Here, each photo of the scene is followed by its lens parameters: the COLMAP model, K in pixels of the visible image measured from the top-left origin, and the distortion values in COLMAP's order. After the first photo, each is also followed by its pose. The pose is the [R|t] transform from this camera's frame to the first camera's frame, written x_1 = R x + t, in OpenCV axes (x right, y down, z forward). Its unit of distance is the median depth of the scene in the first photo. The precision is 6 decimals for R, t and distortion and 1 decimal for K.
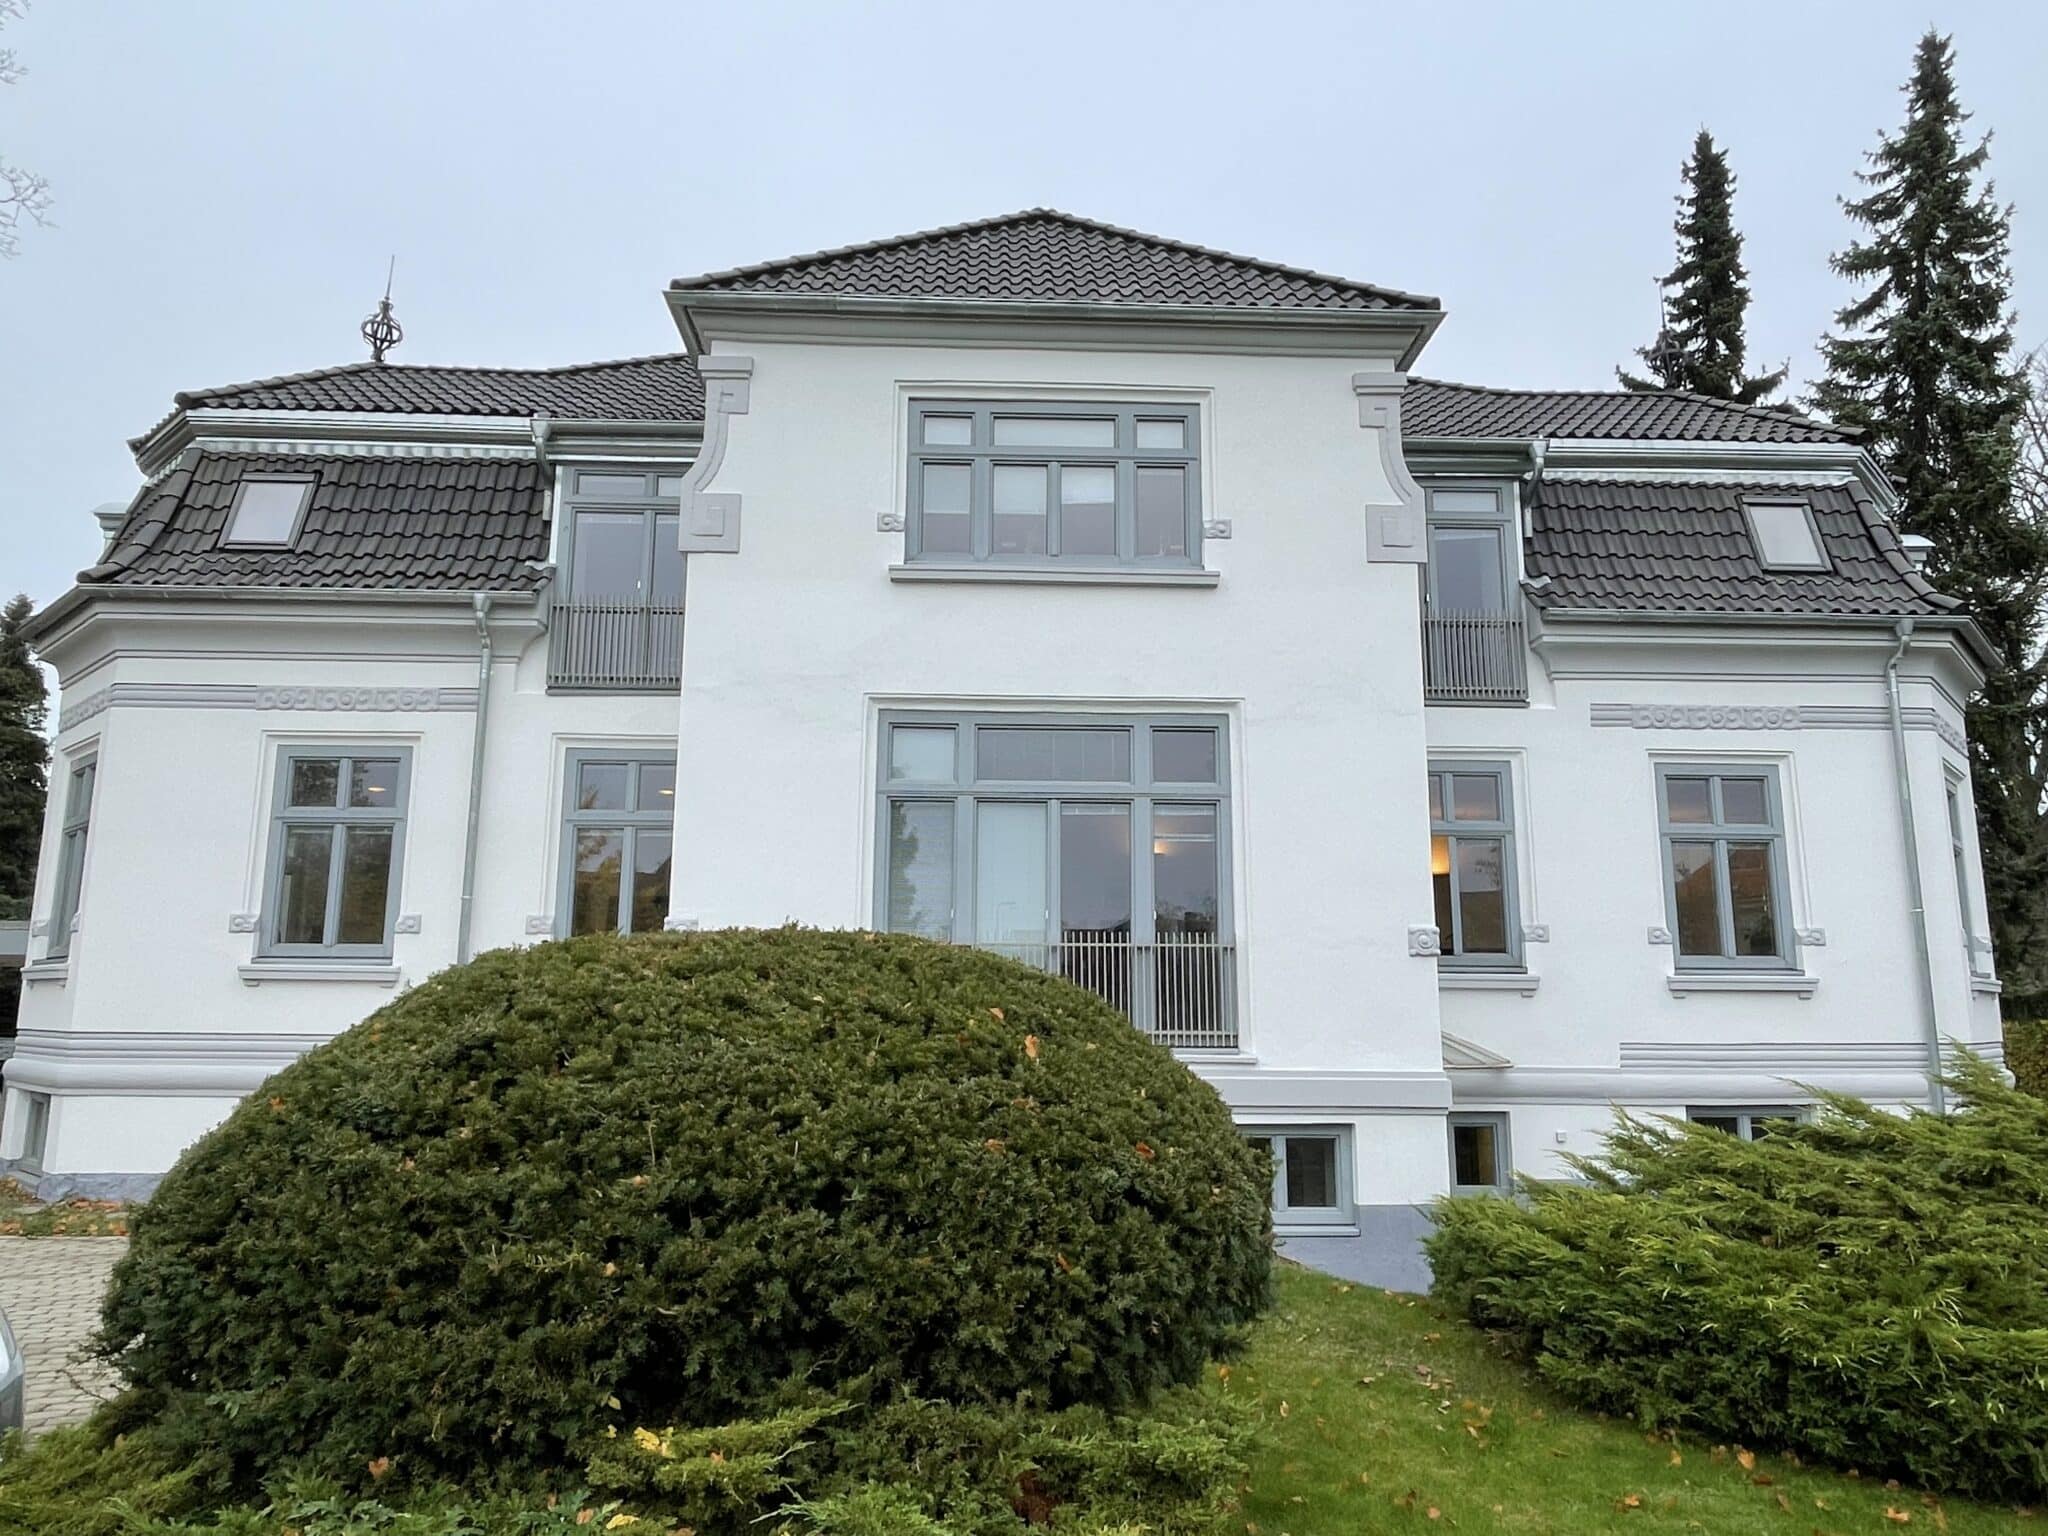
lens RADIAL K [[1408.4, 0, 1024.0], [0, 1408.4, 768.0], [0, 0, 1]] dist [-0.003094, -0.001061]
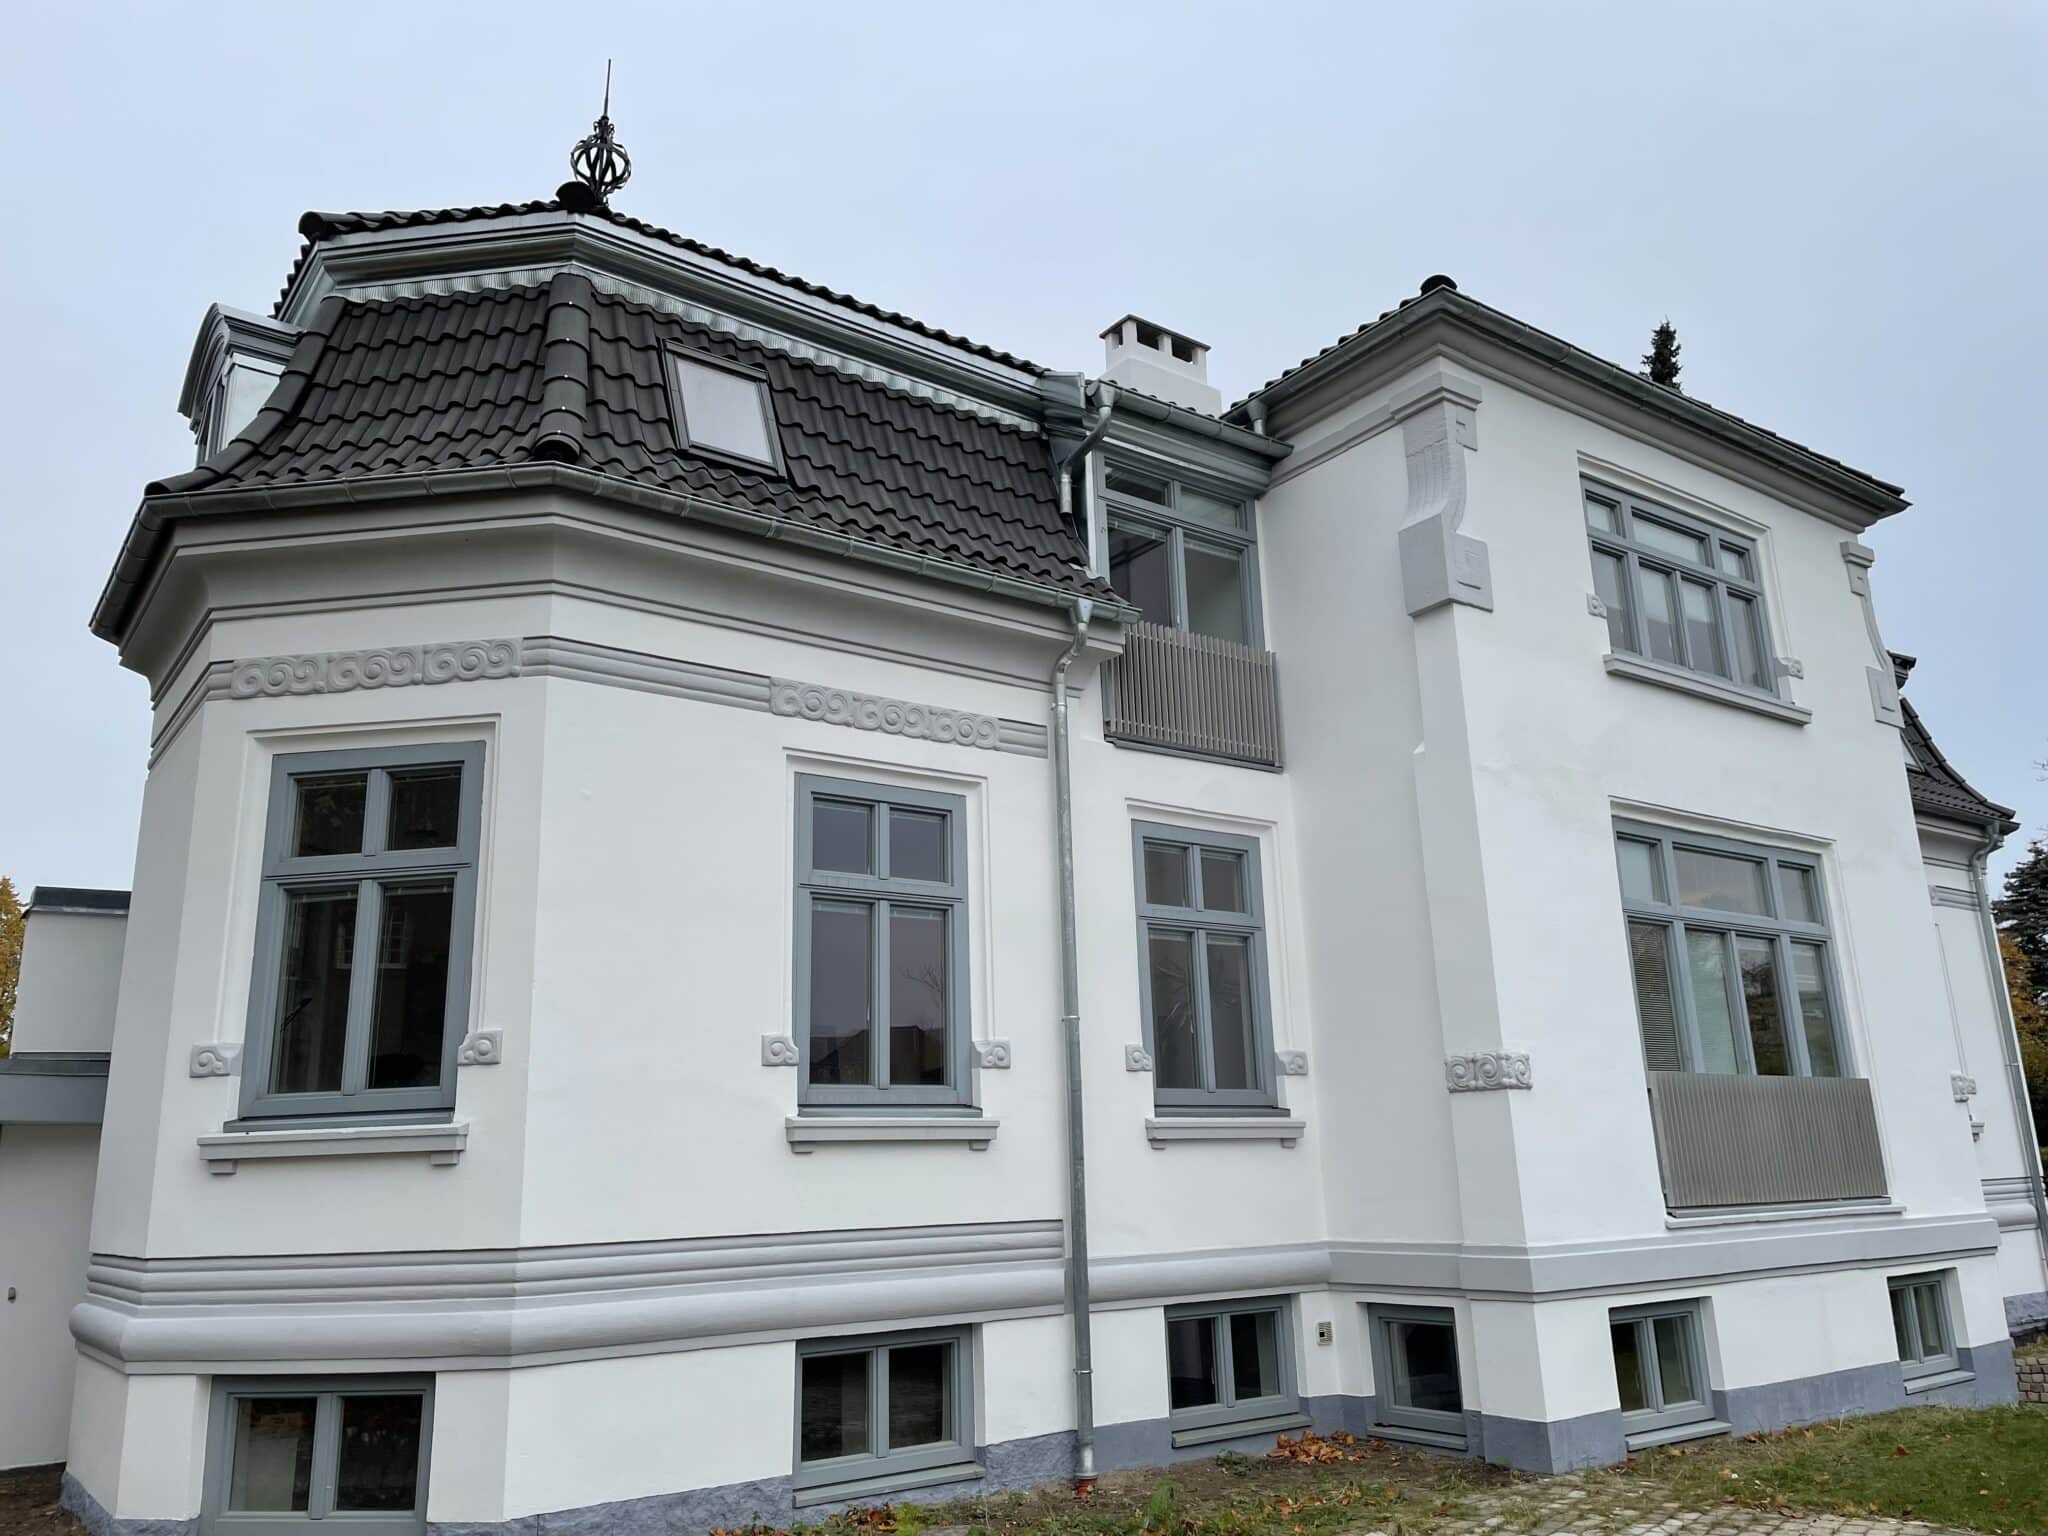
lens RADIAL K [[1525.4, 0, 1034.8], [0, 1525.4, 763.4], [0, 0, 1]] dist [0.100087, -0.138512]
pose [[0.829654, 0.113323, 0.546655, -0.823718], [-0.076787, 0.993039, -0.089320, 0.033767], [-0.552971, 0.032129, 0.832581, 0.348053]]
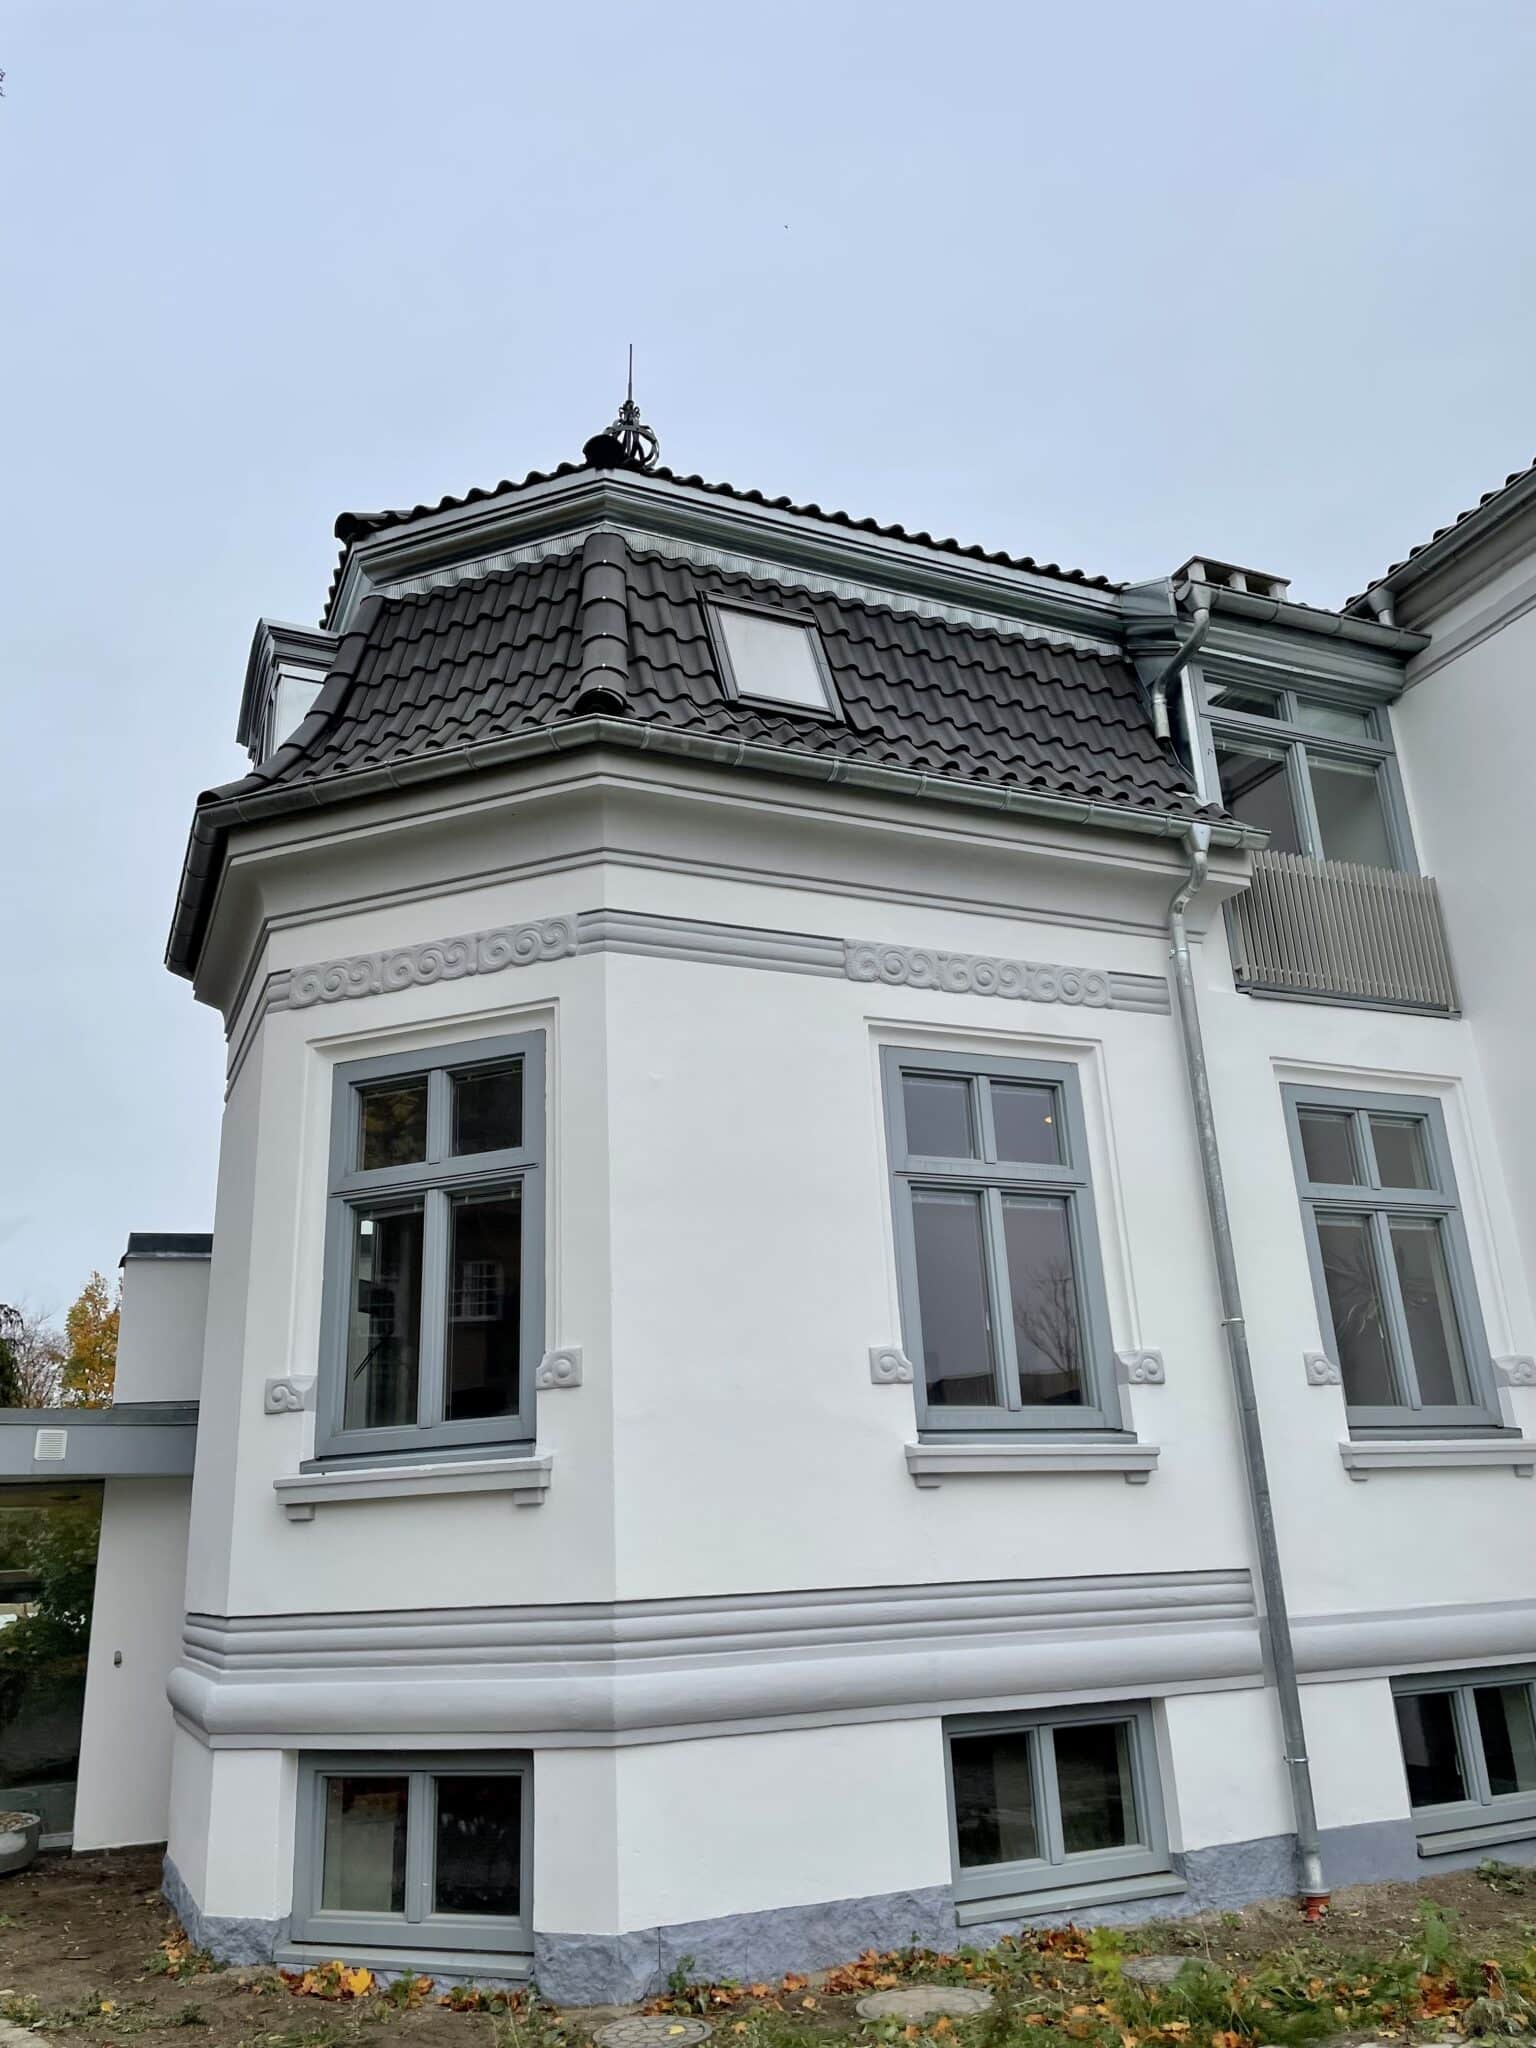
lens RADIAL K [[1525.4, 0, 768.0], [0, 1525.4, 1024.0], [0, 0, 1]] dist [0.100087, -0.138512]
pose [[0.930744, 0.070573, 0.358796, -0.792404], [-0.023715, 0.990783, -0.133363, 0.057822], [-0.364901, 0.115618, 0.923840, 0.444568]]
